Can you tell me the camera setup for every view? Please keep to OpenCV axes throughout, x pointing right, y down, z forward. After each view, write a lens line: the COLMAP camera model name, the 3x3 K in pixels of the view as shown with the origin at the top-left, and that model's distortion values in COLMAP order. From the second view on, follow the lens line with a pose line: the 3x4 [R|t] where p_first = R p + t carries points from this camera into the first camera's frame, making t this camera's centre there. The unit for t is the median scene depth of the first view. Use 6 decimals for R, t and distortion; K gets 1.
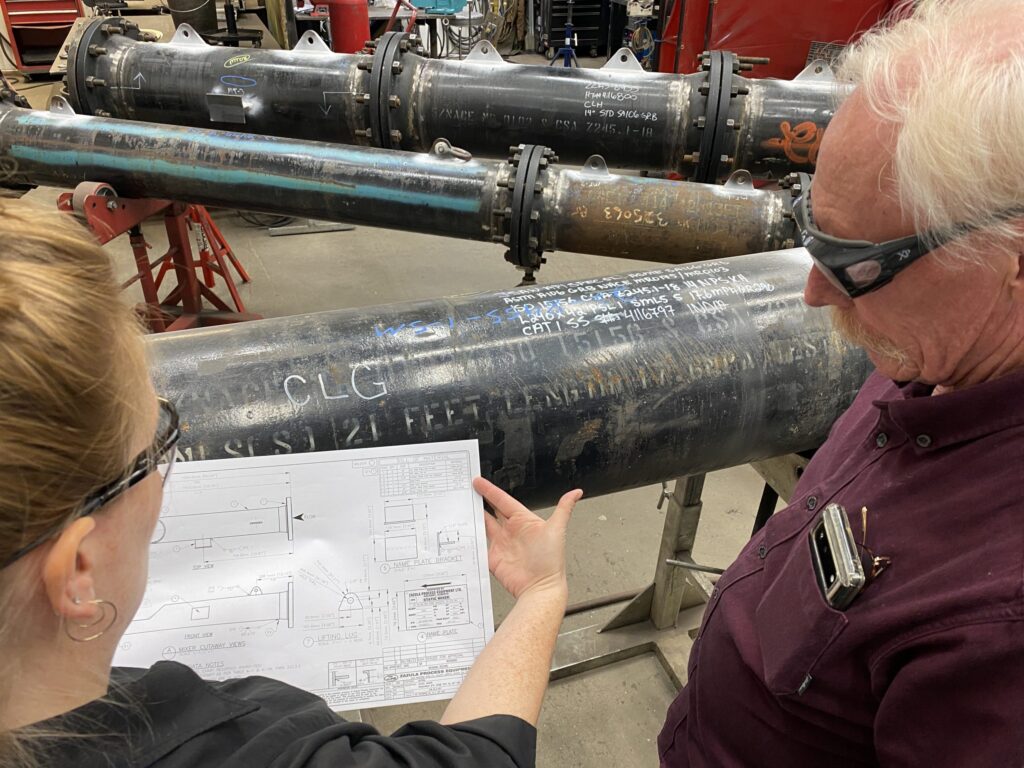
lens RADIAL K [[770.4, 0, 511.8], [0, 770.4, 379.2], [0, 0, 1]] dist [-0.059944, 0.001952]
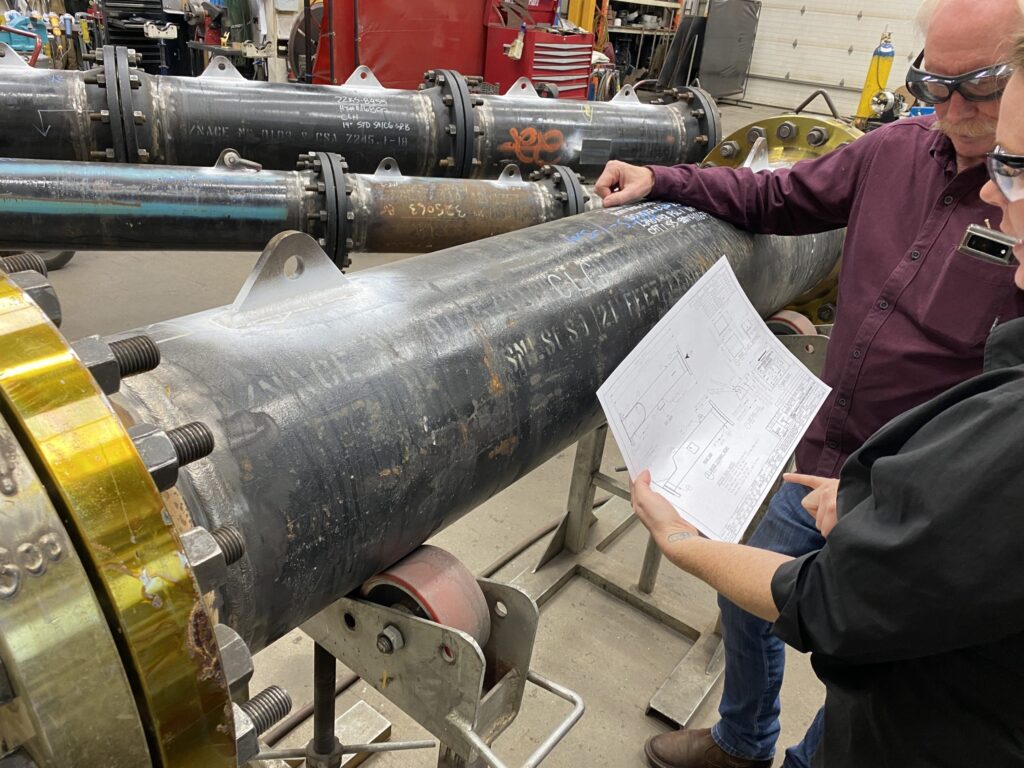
lens RADIAL K [[770.4, 0, 514.6], [0, 770.4, 385.4], [0, 0, 1]] dist [-0.059944, 0.001952]
pose [[0.827174, -0.184378, 0.530836, -0.353134], [0.218415, 0.975855, -0.001397, 0.053004], [-0.517762, 0.117098, 0.847473, 0.044391]]
